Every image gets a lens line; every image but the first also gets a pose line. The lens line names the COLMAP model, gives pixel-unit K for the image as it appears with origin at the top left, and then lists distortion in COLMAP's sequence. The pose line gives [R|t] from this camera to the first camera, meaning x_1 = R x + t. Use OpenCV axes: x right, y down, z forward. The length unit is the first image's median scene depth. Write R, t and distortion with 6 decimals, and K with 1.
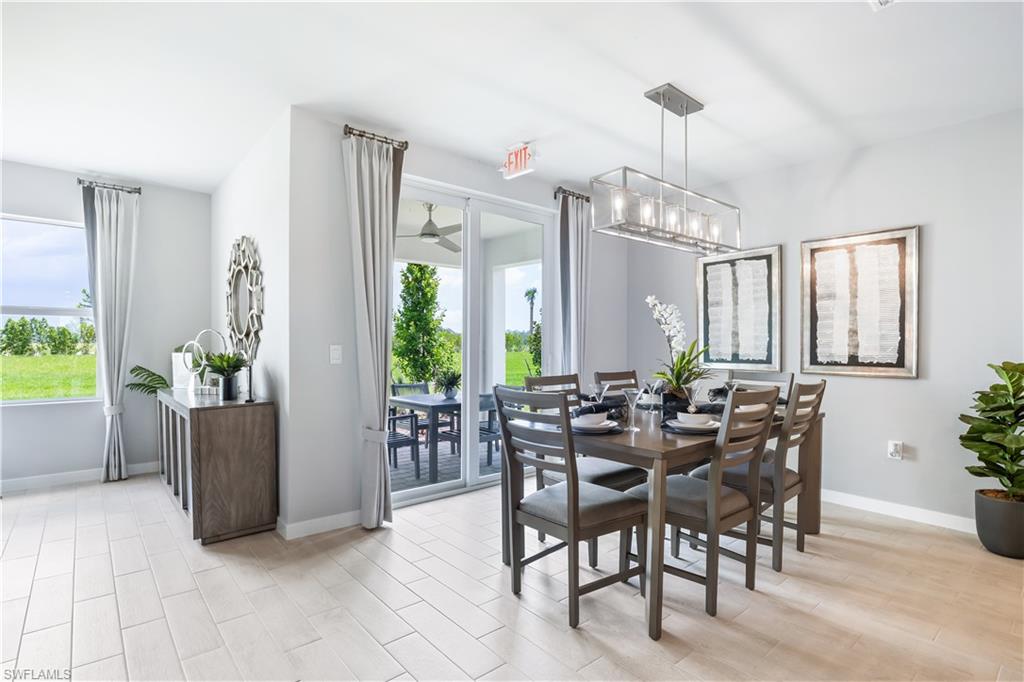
lens RADIAL K [[506.8, 0, 511.2], [0, 506.8, 349.1], [0, 0, 1]] dist [-0.001566, -0.000221]
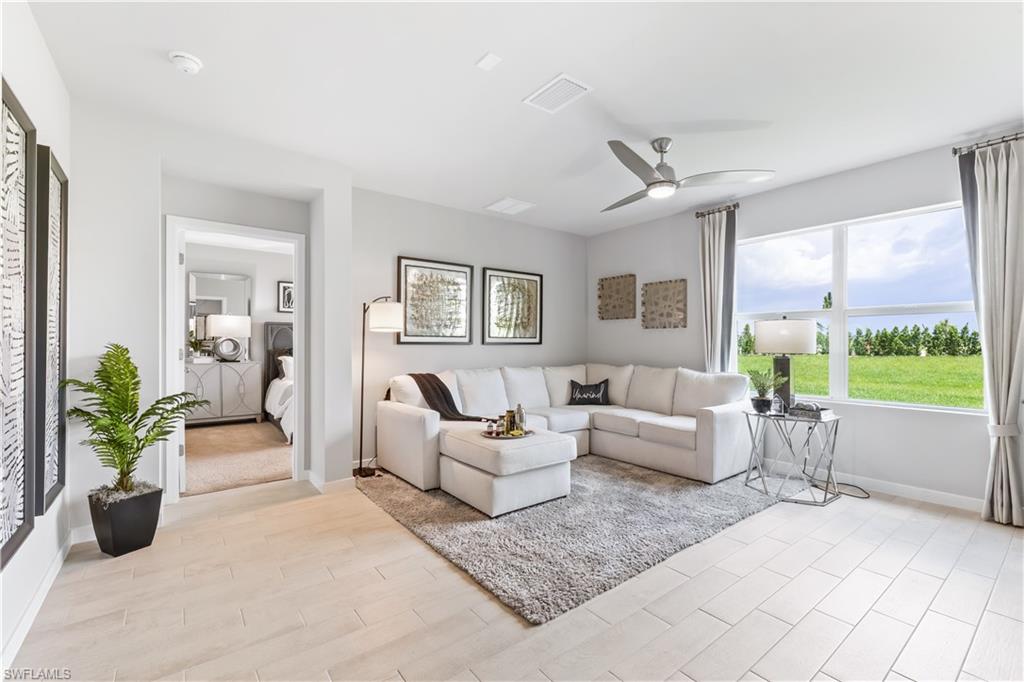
lens RADIAL K [[441.9, 0, 512.0], [0, 441.9, 341.0], [0, 0, 1]] dist [0.001136, 0.000024]
pose [[-0.050232, -0.008055, -0.998705, -0.087017], [-0.012371, 0.999896, -0.007443, -0.000393], [0.998661, 0.011981, -0.050327, 0.324202]]
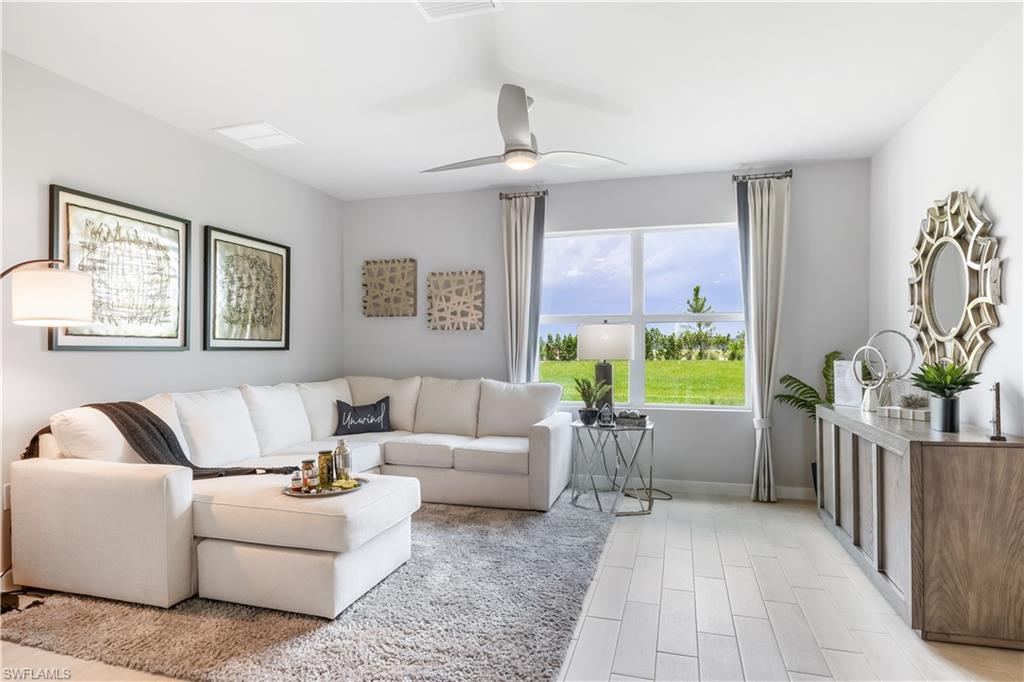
lens RADIAL K [[567.4, 0, 513.3], [0, 567.4, 351.0], [0, 0, 1]] dist [-0.004821, -0.001076]
pose [[0.552643, 0.002104, -0.833415, -0.210570], [-0.009968, 0.999942, -0.004085, 0.000859], [0.833358, 0.010566, 0.552632, 0.077329]]
